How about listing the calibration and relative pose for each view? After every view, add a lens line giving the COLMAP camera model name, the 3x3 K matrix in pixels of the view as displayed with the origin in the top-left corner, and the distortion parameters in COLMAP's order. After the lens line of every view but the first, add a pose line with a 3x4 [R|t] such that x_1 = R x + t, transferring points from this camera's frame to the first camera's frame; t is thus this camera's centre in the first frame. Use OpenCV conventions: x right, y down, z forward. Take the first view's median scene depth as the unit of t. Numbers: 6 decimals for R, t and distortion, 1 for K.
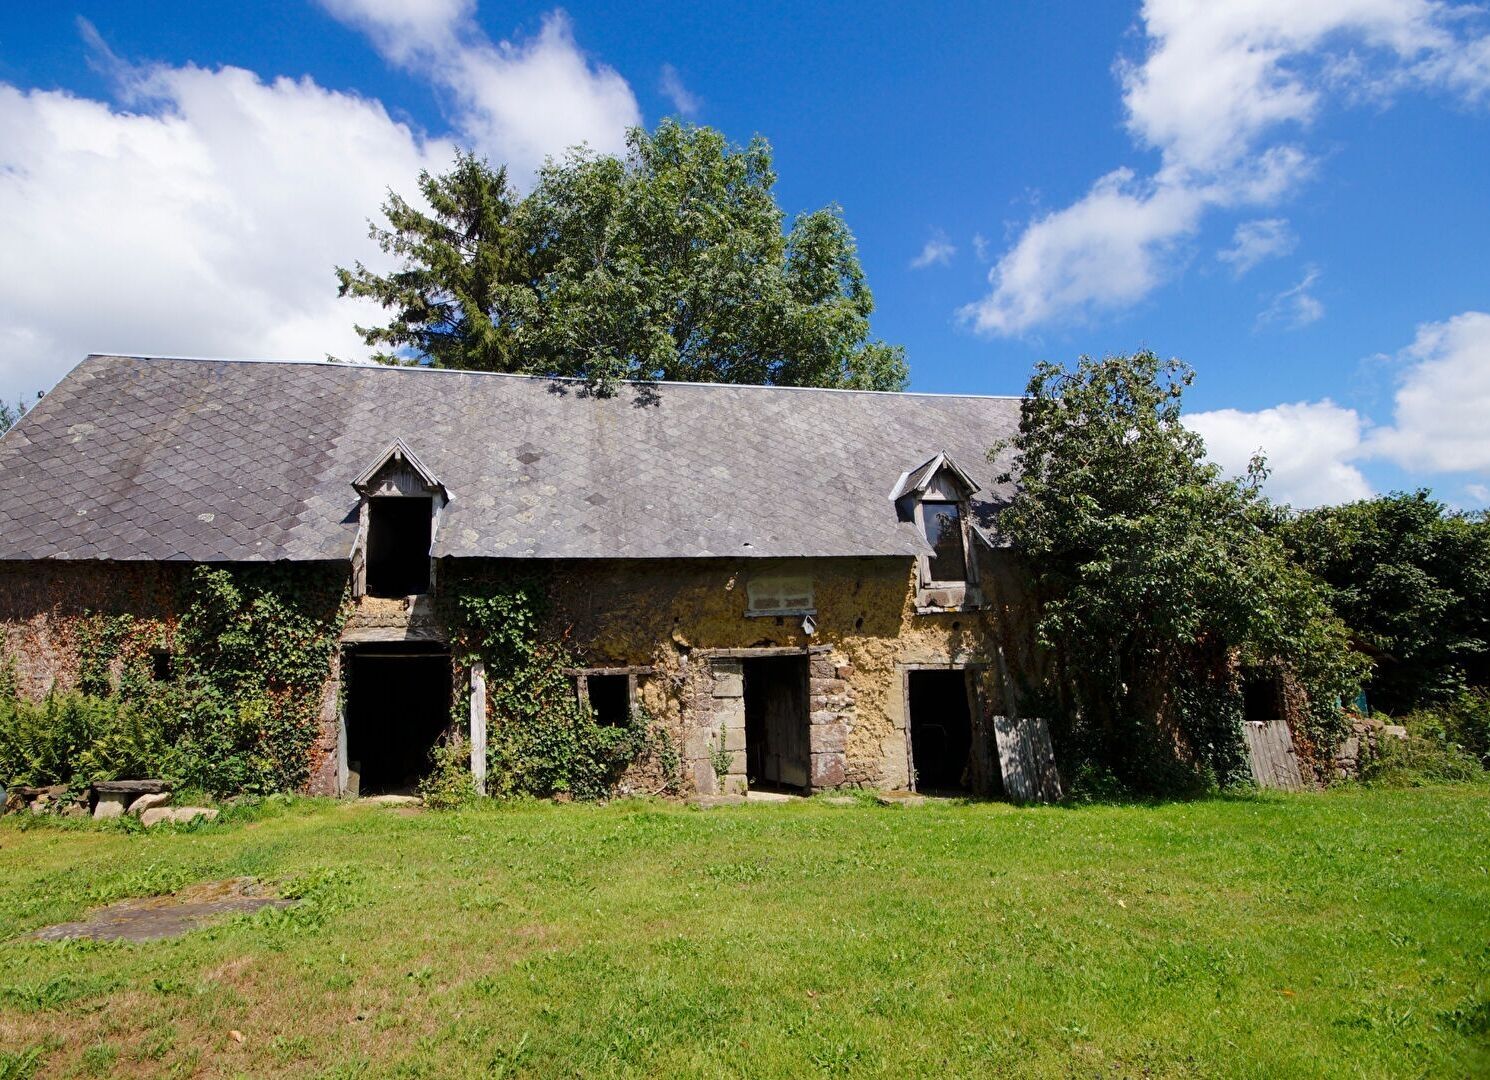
lens RADIAL K [[720.3, 0, 689.6], [0, 720.3, 535.8], [0, 0, 1]] dist [-0.003508, 0.000162]
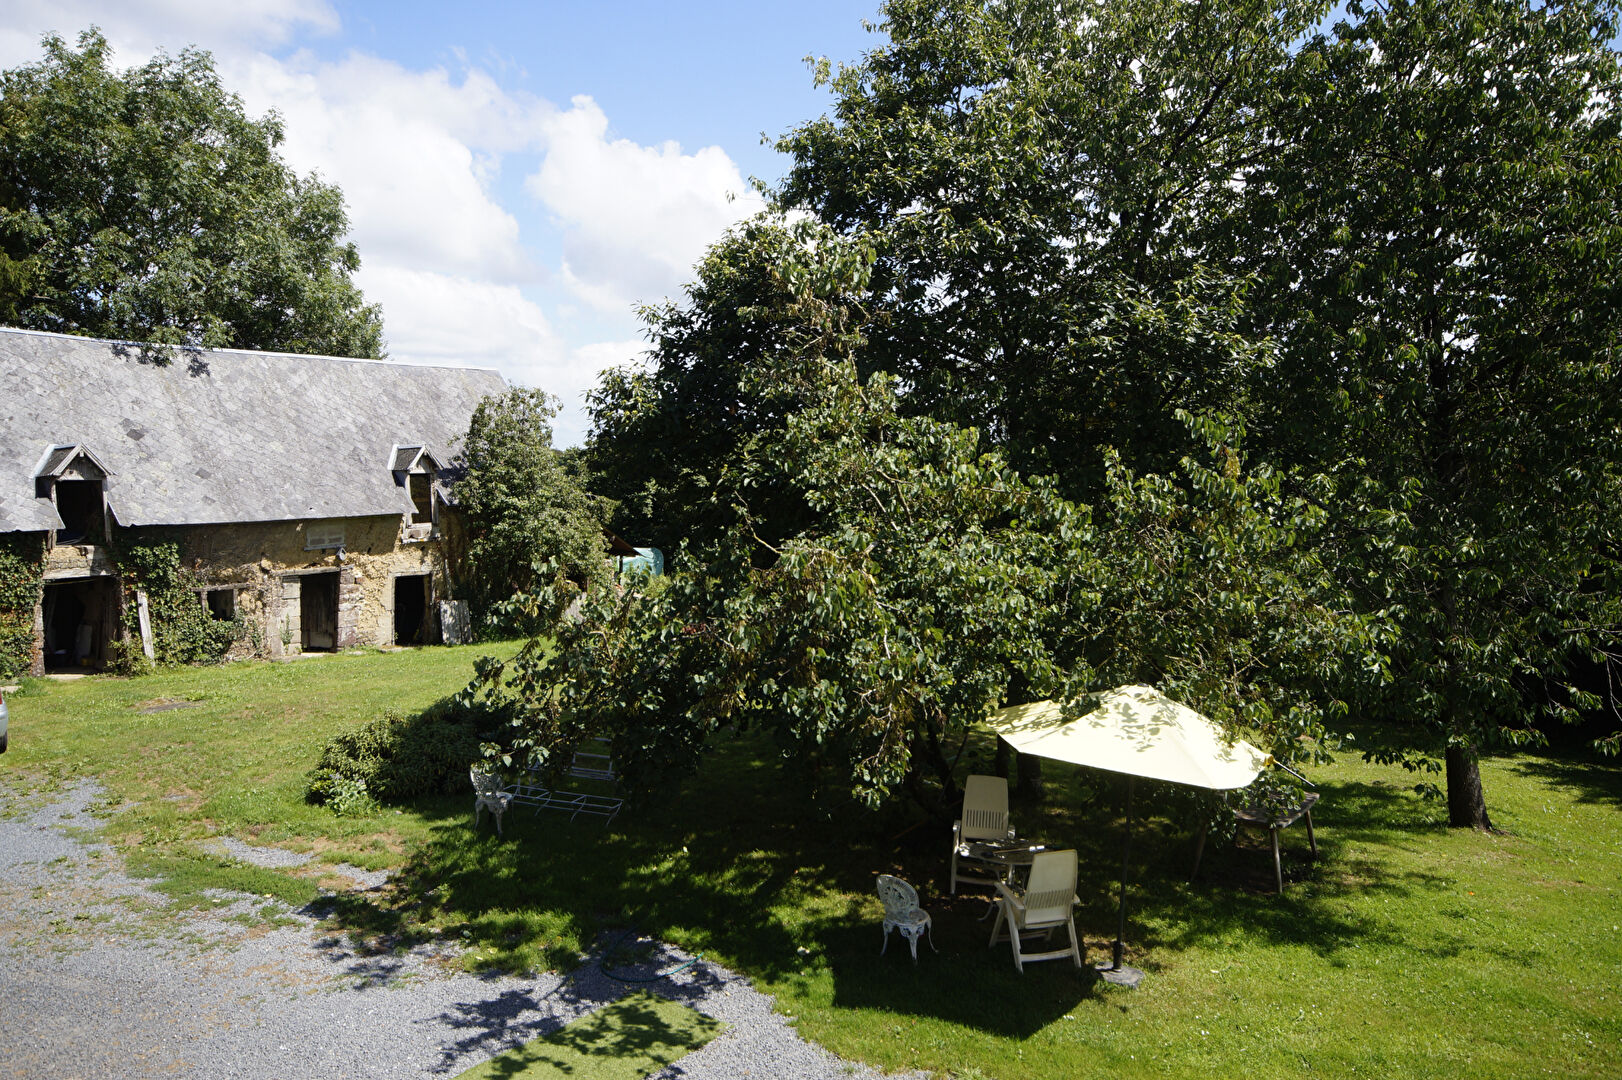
lens RADIAL K [[1276.4, 0, 811.0], [0, 1276.4, 540.0], [0, 0, 1]] dist [0.001322, 0.000375]
pose [[0.733050, -0.023557, 0.679766, -1.032631], [-0.145875, 0.970700, 0.190949, -0.620640], [-0.664348, -0.239136, 0.708136, -1.775790]]
